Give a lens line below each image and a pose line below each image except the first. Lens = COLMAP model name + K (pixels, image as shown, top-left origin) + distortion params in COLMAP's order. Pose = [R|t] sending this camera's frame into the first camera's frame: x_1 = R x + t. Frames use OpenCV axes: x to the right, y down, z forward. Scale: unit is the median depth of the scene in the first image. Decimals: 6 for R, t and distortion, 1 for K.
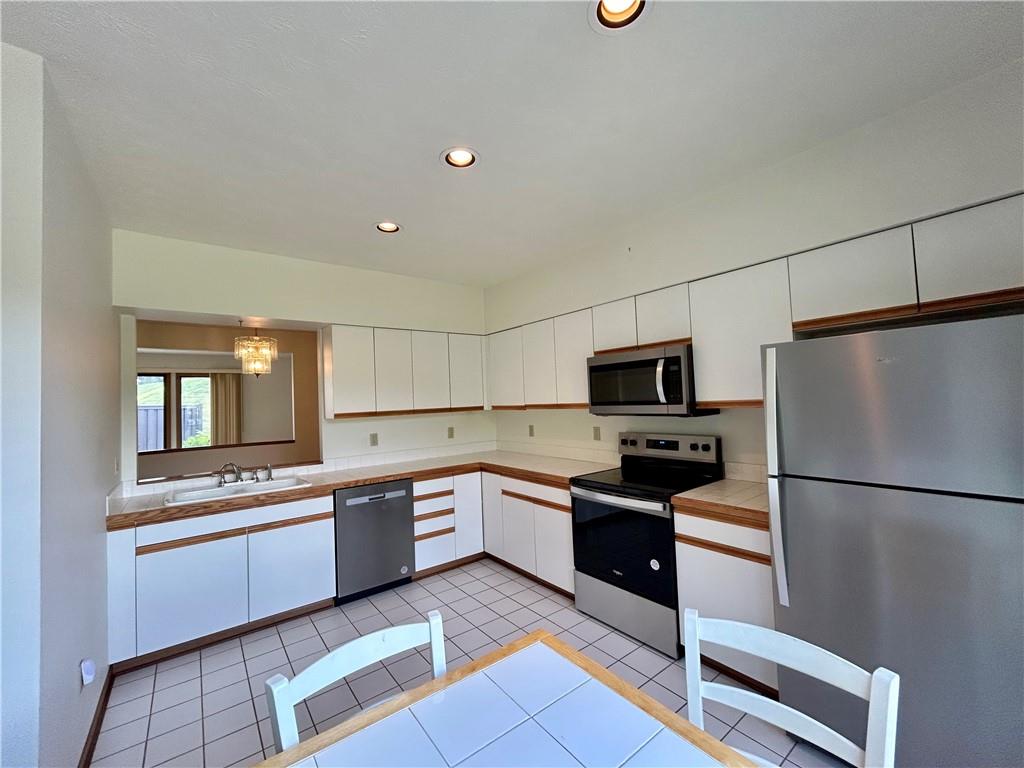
lens RADIAL K [[412.2, 0, 509.5], [0, 412.2, 385.6], [0, 0, 1]] dist [-0.003054, 0.000085]
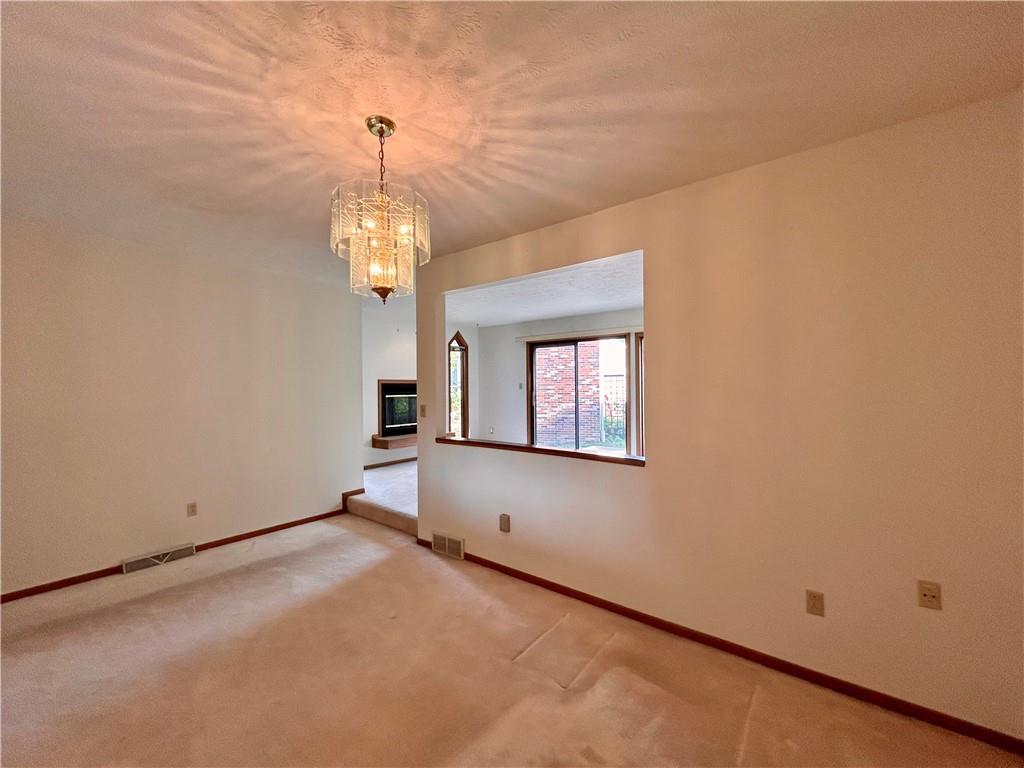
lens RADIAL K [[414.2, 0, 511.2], [0, 414.2, 385.3], [0, 0, 1]] dist [-0.000194, 0.000706]
pose [[0.251455, 0.033609, -0.967285, -0.325837], [0.031281, 0.998593, 0.042828, 0.074088], [0.967363, -0.041027, 0.250050, 1.585615]]
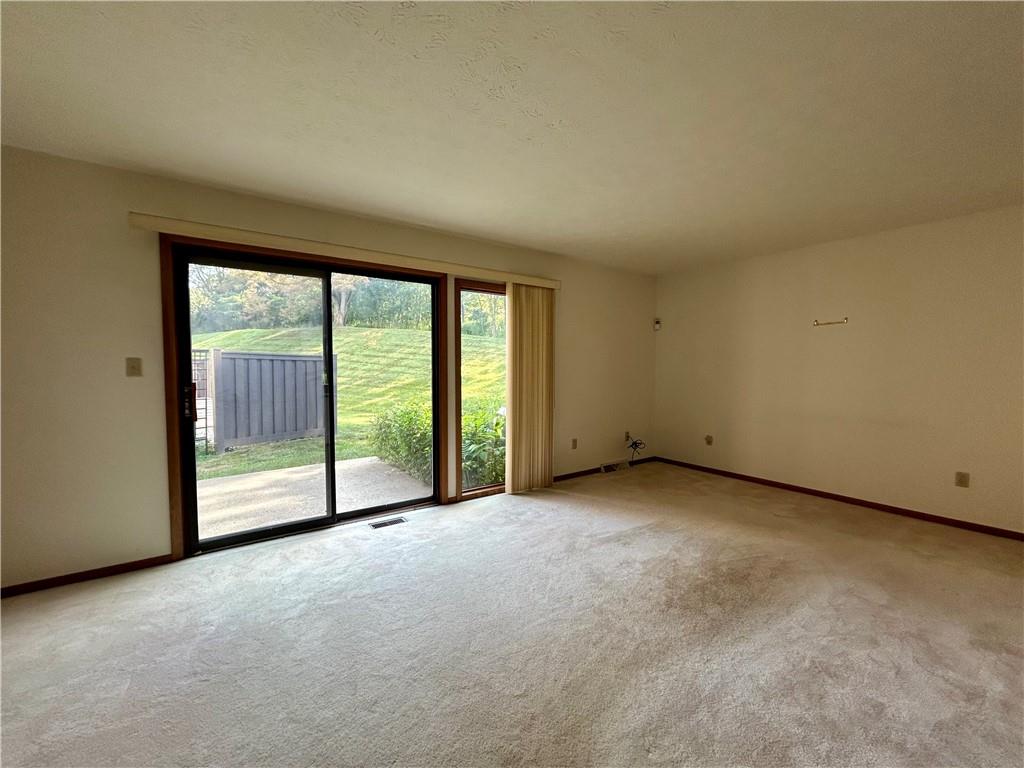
lens RADIAL K [[415.5, 0, 512.0], [0, 415.5, 384.0], [0, 0, 1]] dist [0.001108, 0.000126]
pose [[0.998222, 0.036863, -0.046840, -1.976319], [-0.033099, 0.996345, 0.078743, 0.131574], [0.049571, -0.077053, 0.995794, 1.472538]]
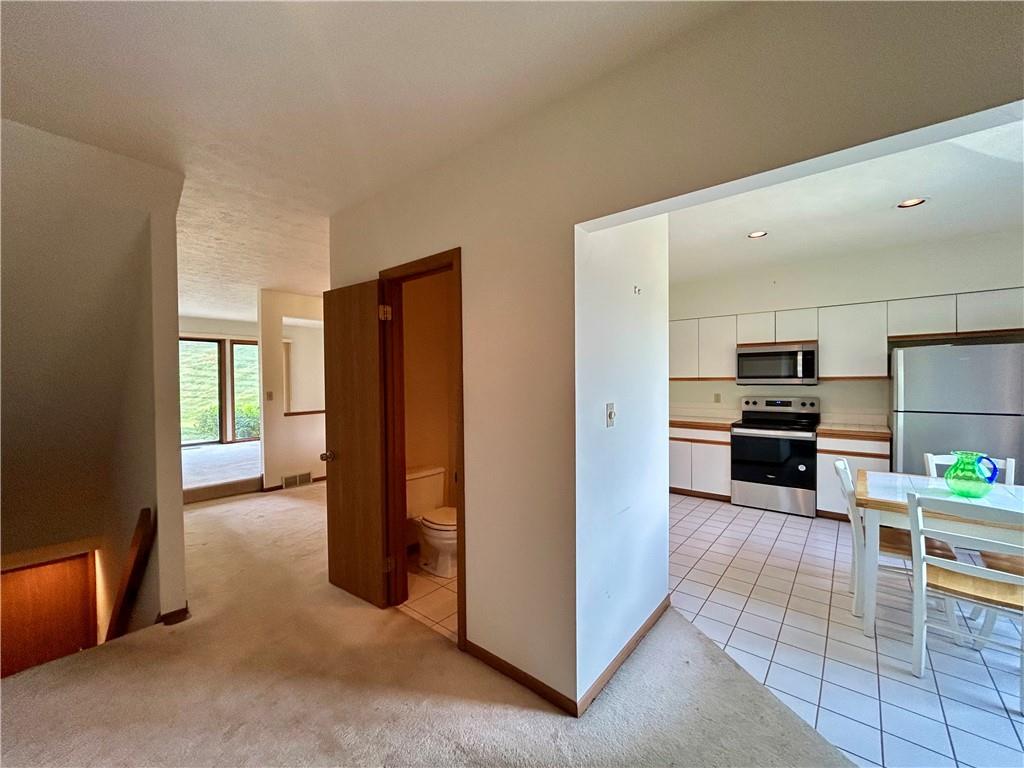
lens RADIAL K [[408.9, 0, 516.2], [0, 408.9, 384.7], [0, 0, 1]] dist [-0.001065, 0.000172]
pose [[0.973967, 0.024159, 0.225400, -0.979358], [-0.034262, 0.998571, 0.041018, 0.036982], [-0.224087, -0.047672, 0.973402, -0.328254]]
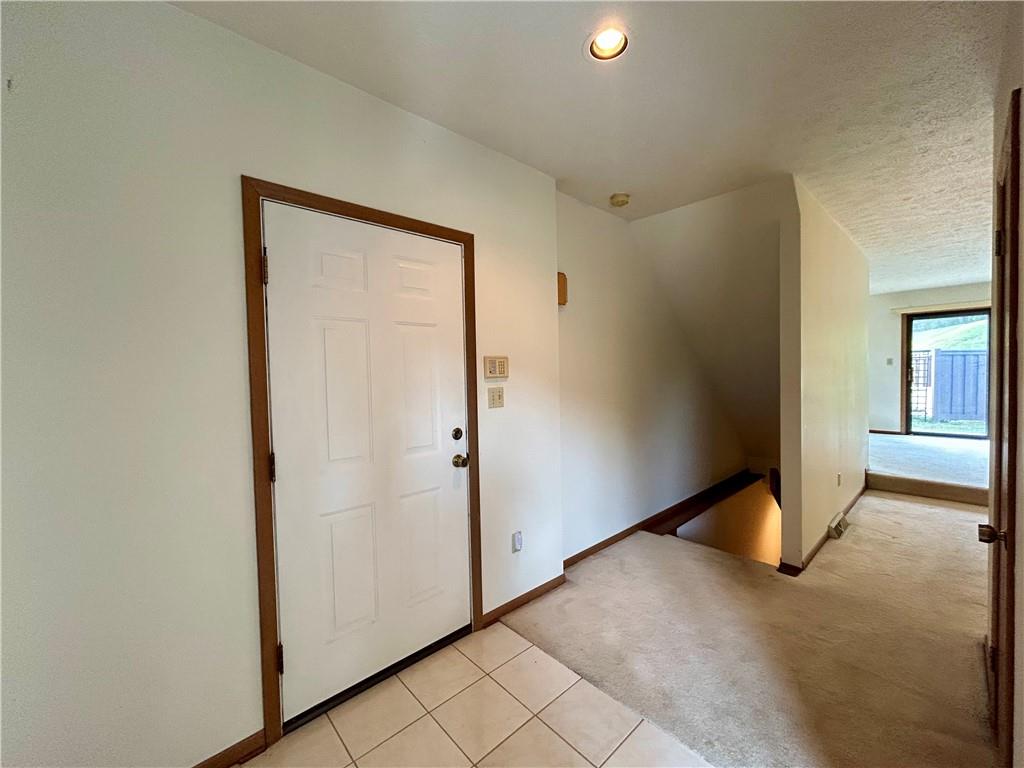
lens RADIAL K [[412.2, 0, 509.5], [0, 412.2, 385.6], [0, 0, 1]] dist [-0.003054, 0.000085]
pose [[0.076317, 0.068149, -0.994752, -0.584733], [0.053936, 0.995919, 0.072367, 0.036141], [0.995624, -0.059176, 0.072329, -0.080577]]
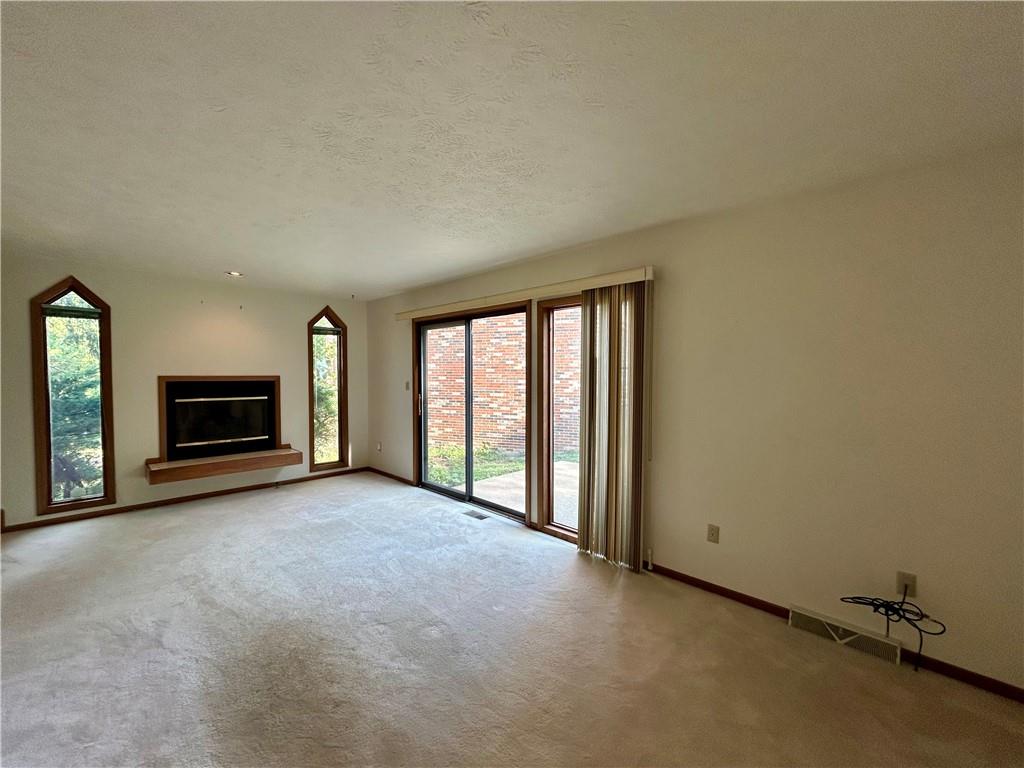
lens RADIAL K [[412.2, 0, 509.5], [0, 412.2, 385.6], [0, 0, 1]] dist [-0.003054, 0.000085]
pose [[0.135480, 0.067493, -0.988479, -1.009734], [0.025188, 0.997120, 0.071535, 0.077241], [0.990460, -0.034590, 0.133389, 2.476704]]
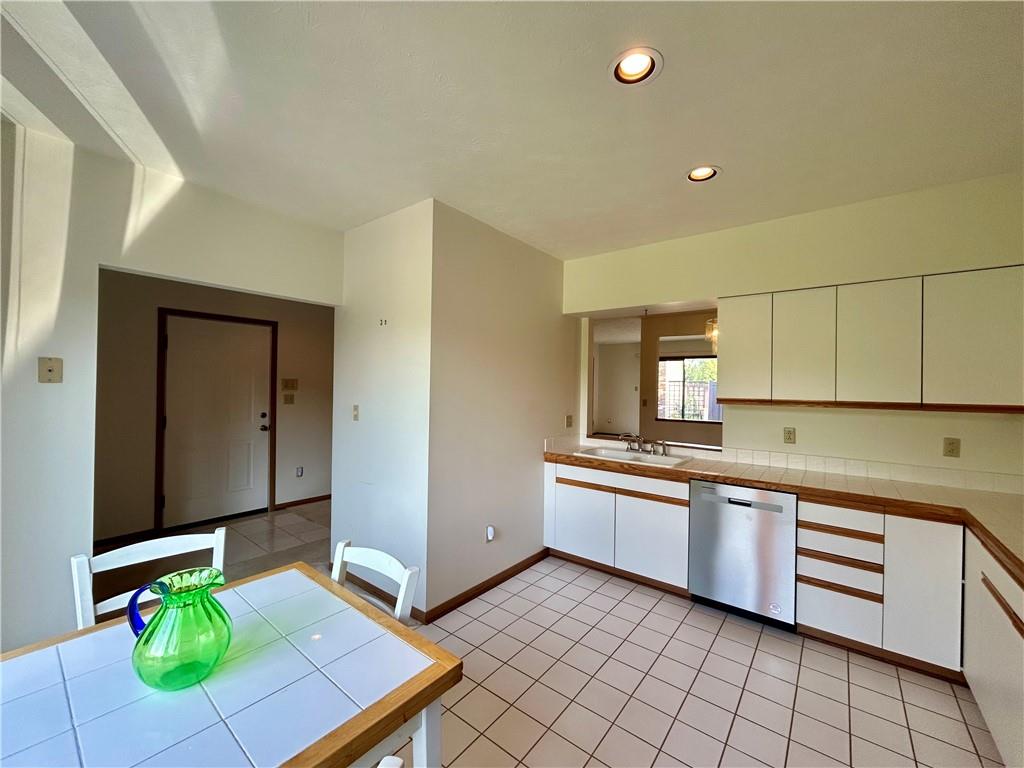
lens RADIAL K [[414.2, 0, 511.2], [0, 414.2, 385.3], [0, 0, 1]] dist [-0.000194, 0.000706]
pose [[0.246438, 0.041074, -0.968288, 0.383202], [0.006647, 0.999006, 0.044069, -0.003221], [0.969136, -0.017297, 0.245920, 0.378860]]
